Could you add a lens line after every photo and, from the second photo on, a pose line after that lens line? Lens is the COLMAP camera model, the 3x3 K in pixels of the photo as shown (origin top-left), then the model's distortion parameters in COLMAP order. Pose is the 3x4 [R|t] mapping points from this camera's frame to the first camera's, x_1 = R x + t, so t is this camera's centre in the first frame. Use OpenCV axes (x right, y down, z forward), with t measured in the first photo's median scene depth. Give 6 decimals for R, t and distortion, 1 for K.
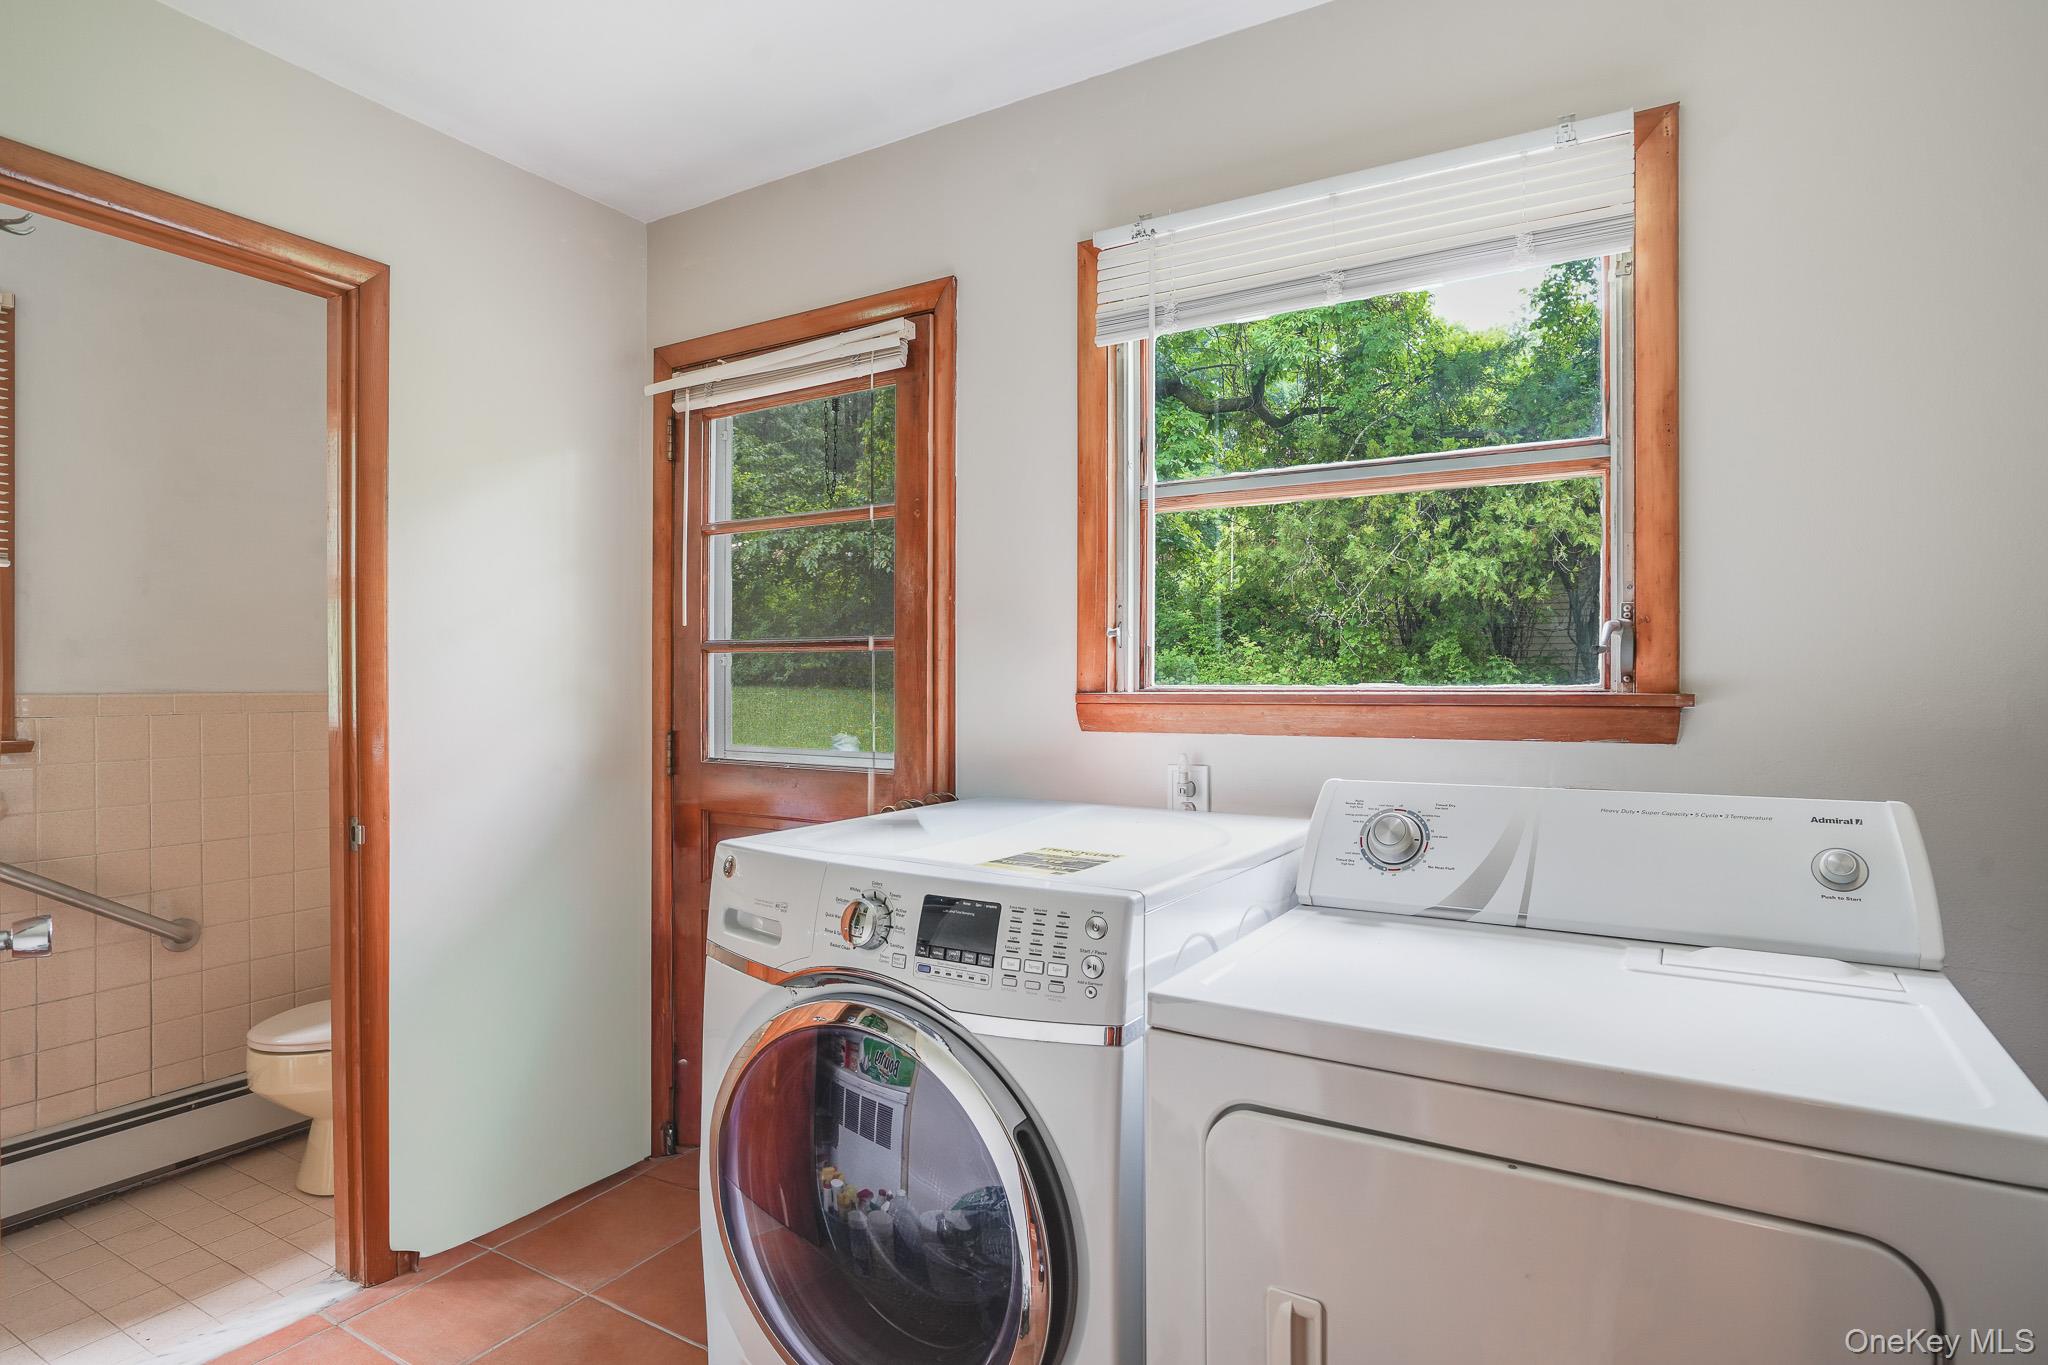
lens RADIAL K [[1030.9, 0, 979.5], [0, 1030.9, 640.3], [0, 0, 1]] dist [-0.059851, 0.027324]
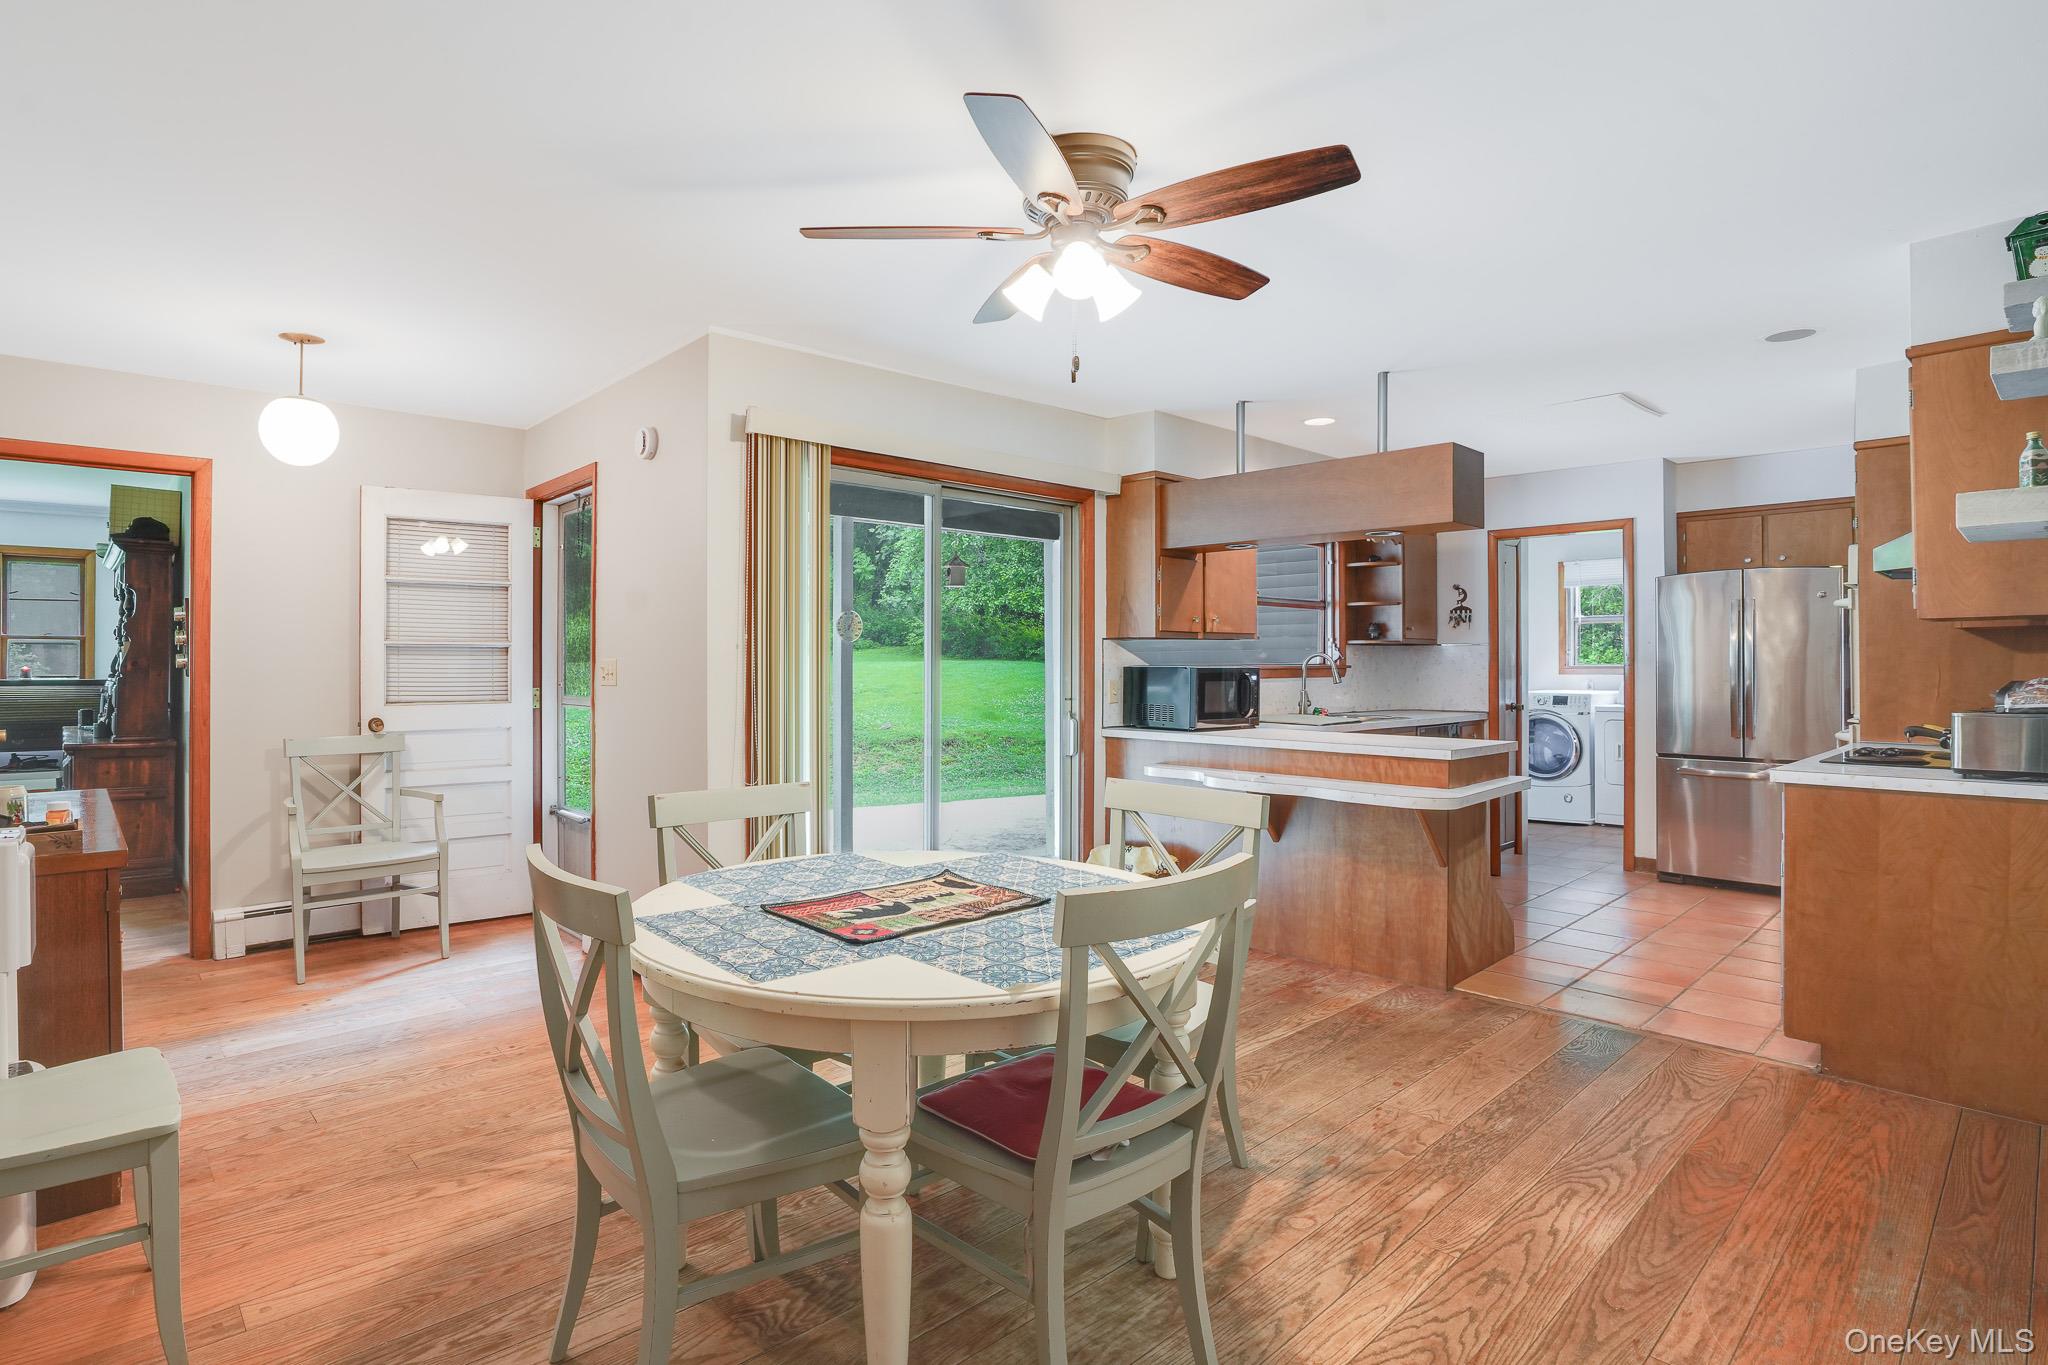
lens RADIAL K [[1042.8, 0, 945.6], [0, 1042.8, 668.5], [0, 0, 1]] dist [-0.057446, 0.028484]
pose [[0.965440, -0.011177, -0.260386, -2.053845], [0.020325, 0.999266, 0.032470, -0.210667], [0.259832, -0.036640, 0.964959, -6.173441]]
